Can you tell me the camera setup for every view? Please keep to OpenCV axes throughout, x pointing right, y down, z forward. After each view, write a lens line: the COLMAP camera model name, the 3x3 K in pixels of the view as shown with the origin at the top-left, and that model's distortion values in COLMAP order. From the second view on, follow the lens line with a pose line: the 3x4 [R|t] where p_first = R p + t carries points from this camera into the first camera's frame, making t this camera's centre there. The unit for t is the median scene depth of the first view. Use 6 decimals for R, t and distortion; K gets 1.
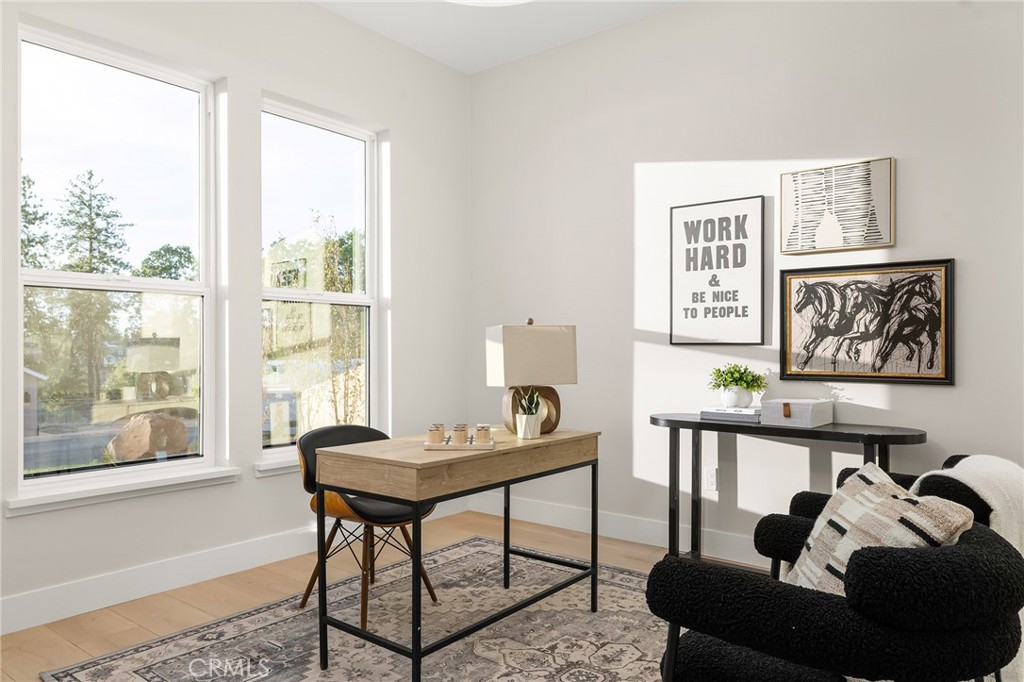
lens RADIAL K [[698.3, 0, 512.0], [0, 698.3, 341.0], [0, 0, 1]] dist [0.000244, -0.000487]
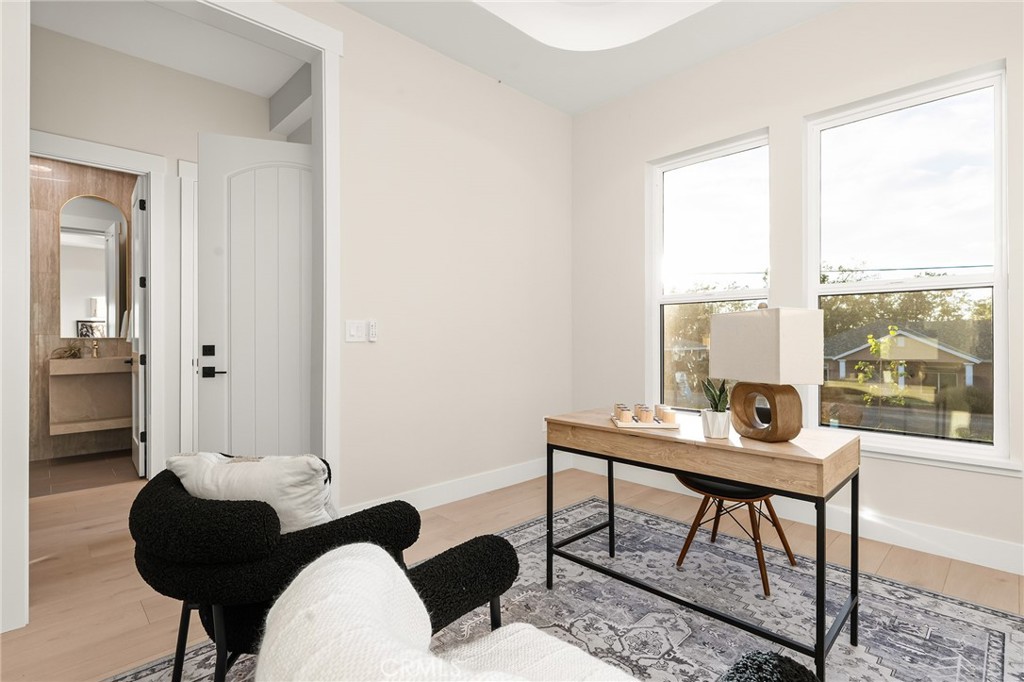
lens RADIAL K [[497.5, 0, 512.0], [0, 497.5, 341.0], [0, 0, 1]] dist [0.001066, 0.000281]
pose [[-0.127526, 0.005472, -0.991820, 0.716622], [0.012340, 0.999916, 0.003930, 0.008495], [0.991758, -0.011737, -0.127583, 0.841451]]
